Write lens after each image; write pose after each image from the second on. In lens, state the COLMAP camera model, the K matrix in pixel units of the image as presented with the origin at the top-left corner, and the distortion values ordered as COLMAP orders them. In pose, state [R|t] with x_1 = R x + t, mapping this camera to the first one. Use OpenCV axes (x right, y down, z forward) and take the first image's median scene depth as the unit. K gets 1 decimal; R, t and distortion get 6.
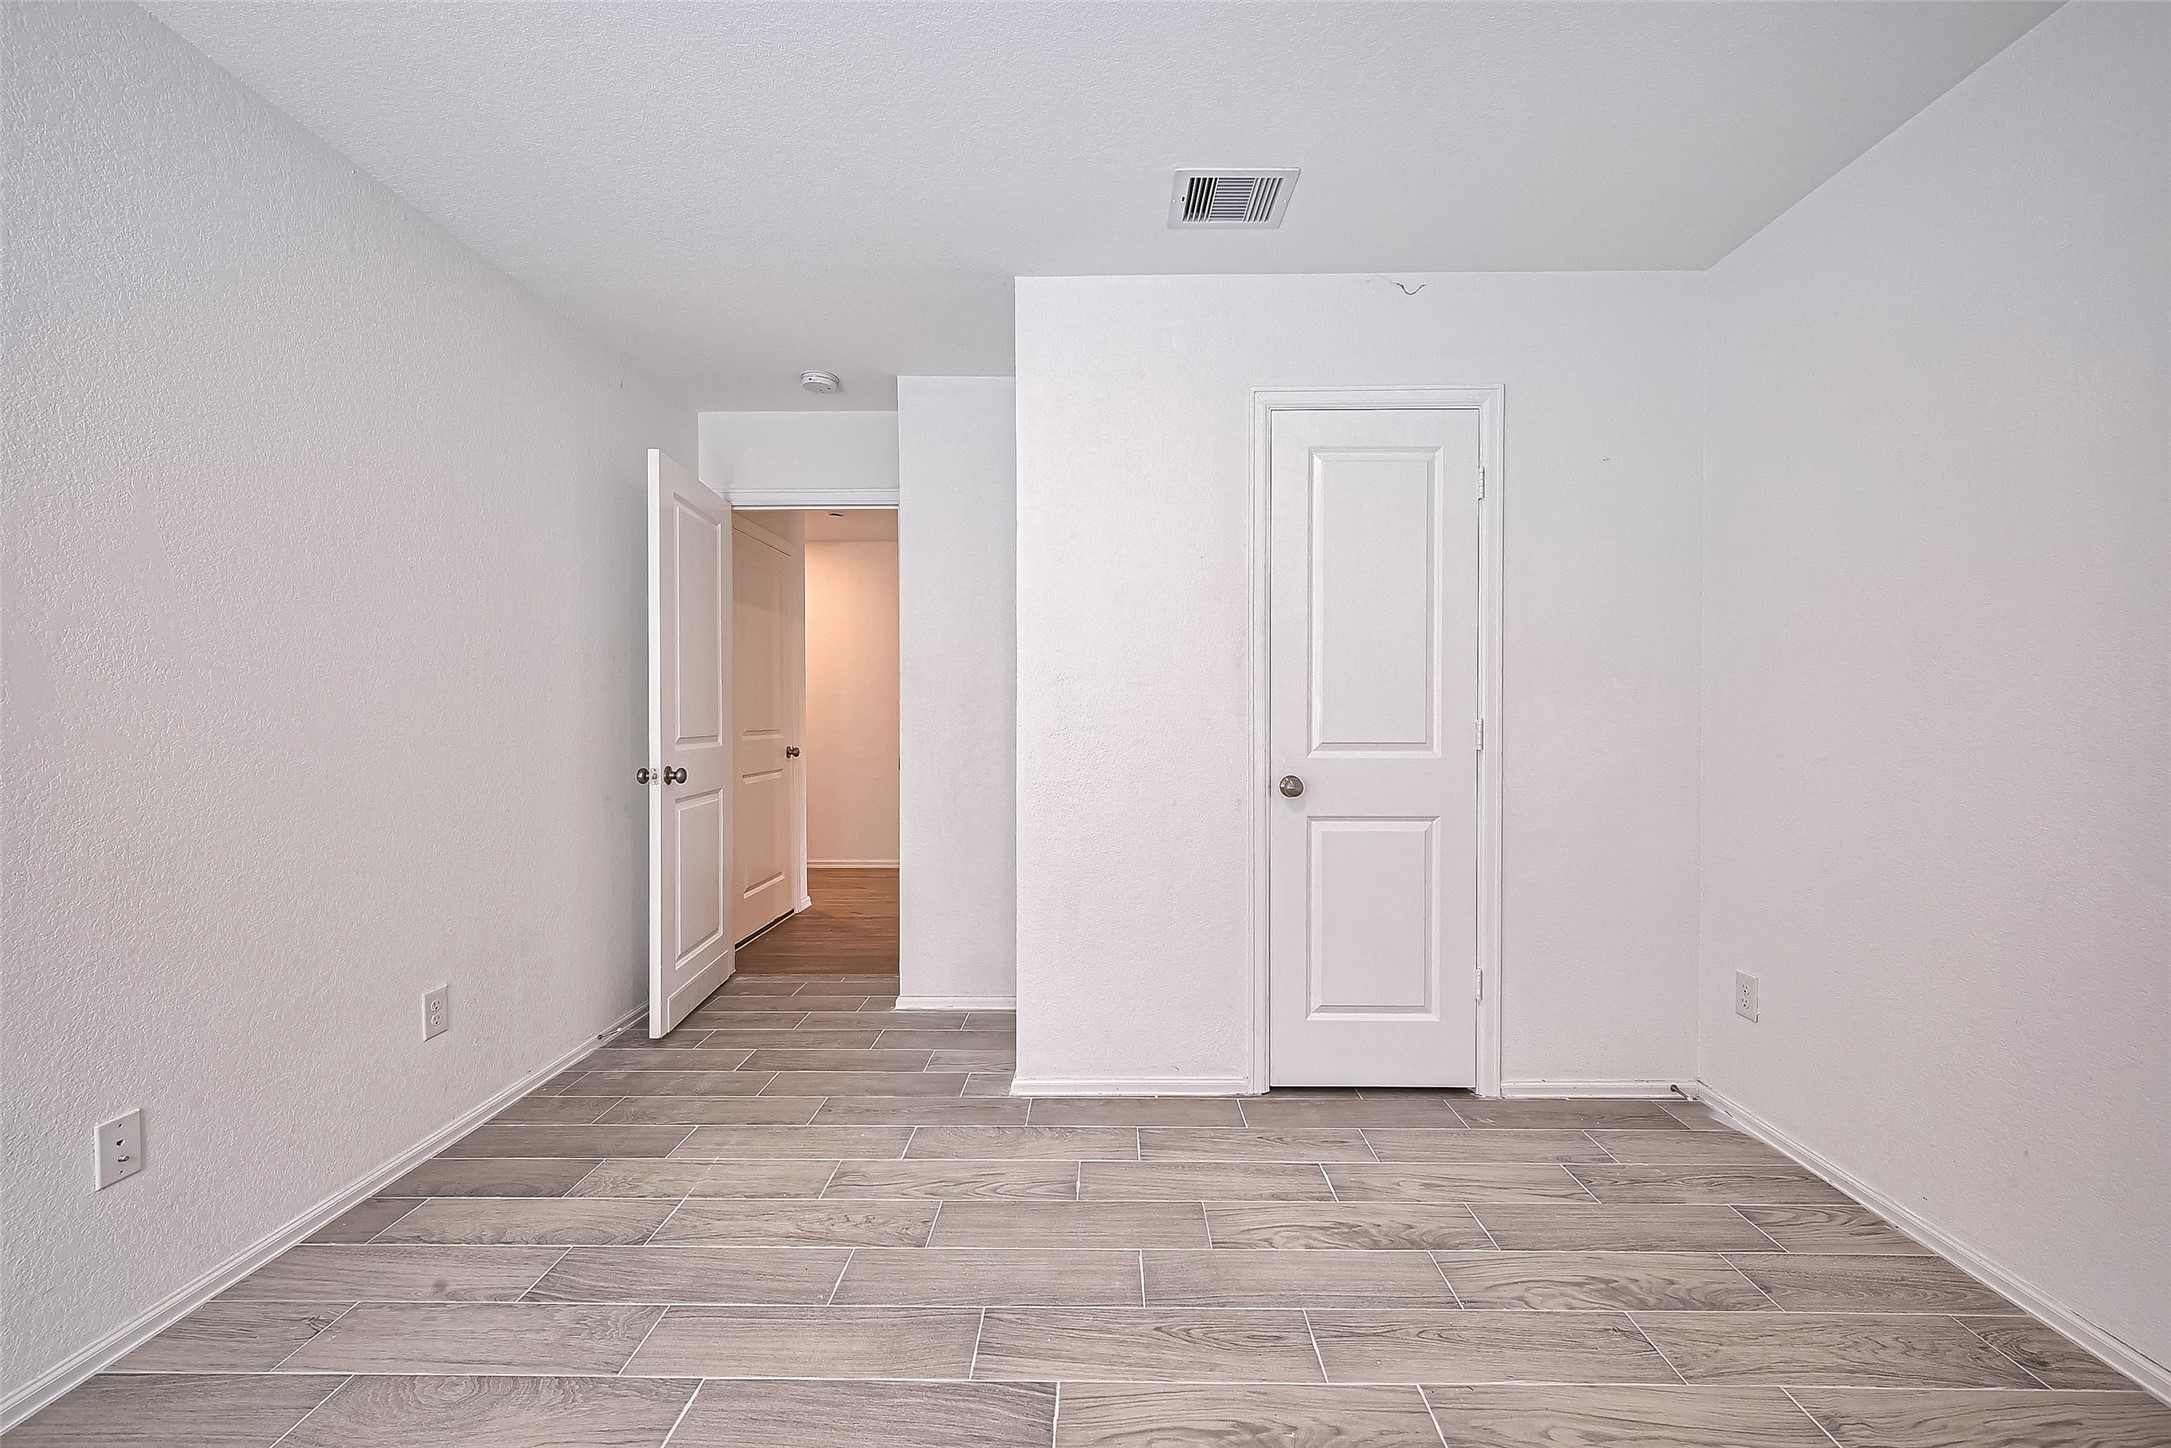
lens RADIAL K [[870.6, 0, 1093.6], [0, 870.6, 723.0], [0, 0, 1]] dist [0.000143, -0.000009]
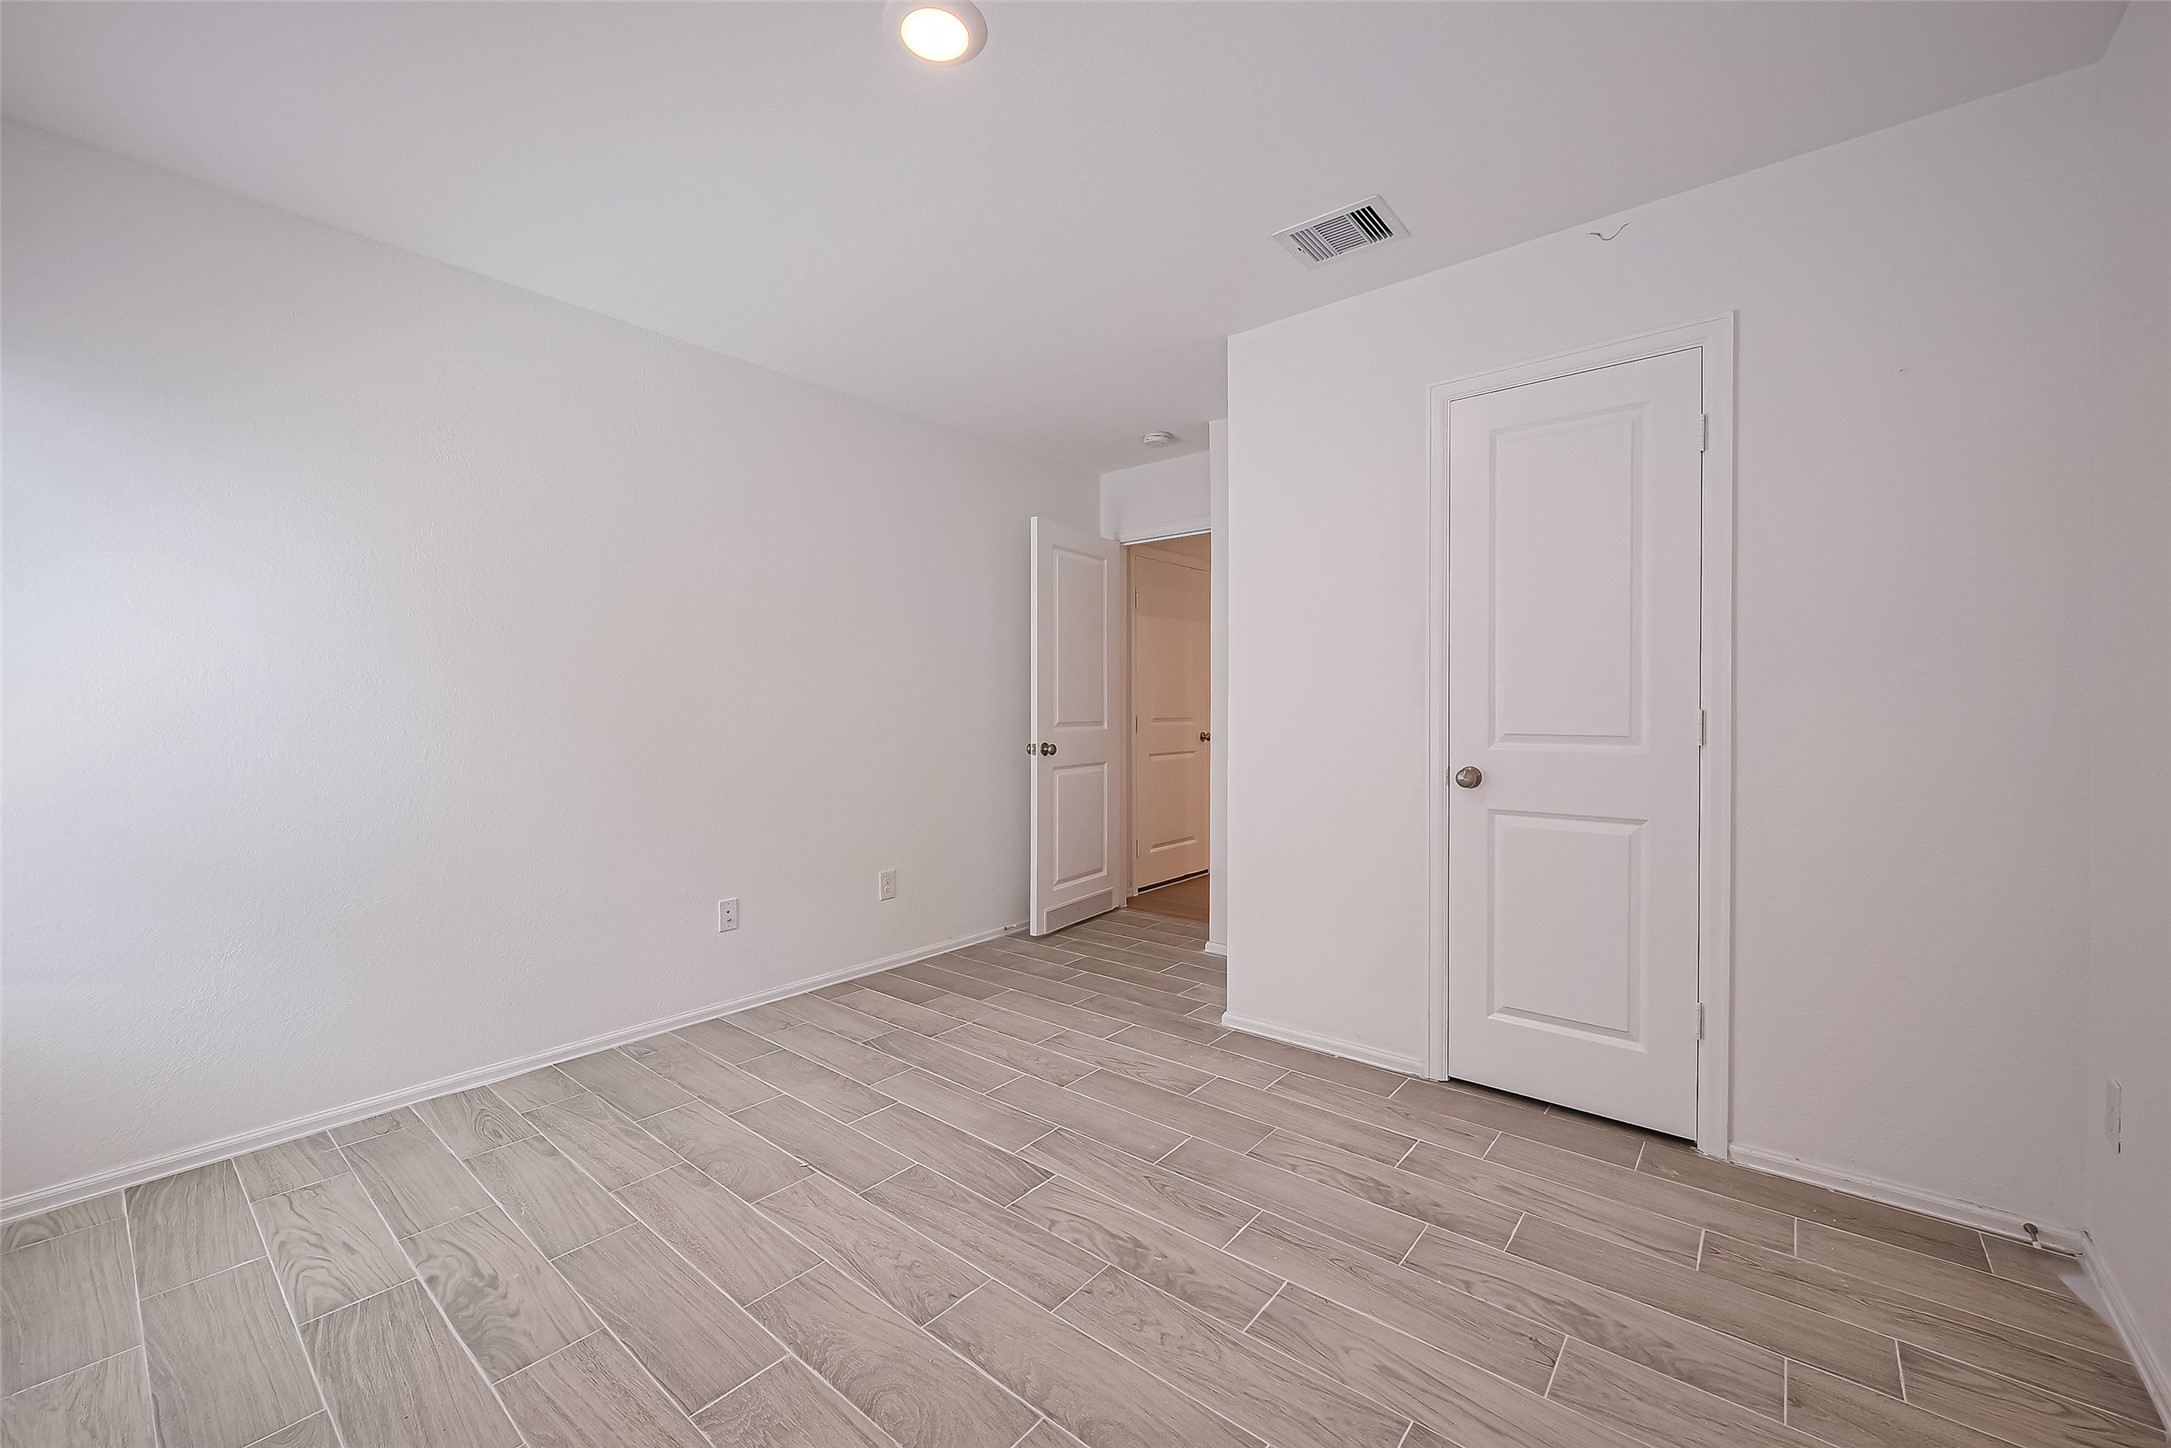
lens RADIAL K [[861.8, 0, 1074.3], [0, 861.8, 713.4], [0, 0, 1]] dist [-0.000564, 0.000171]
pose [[0.773804, 0.004927, -0.633406, 0.512335], [-0.005324, 0.999985, 0.001274, 0.001182], [0.633402, 0.002386, 0.773819, -0.042637]]
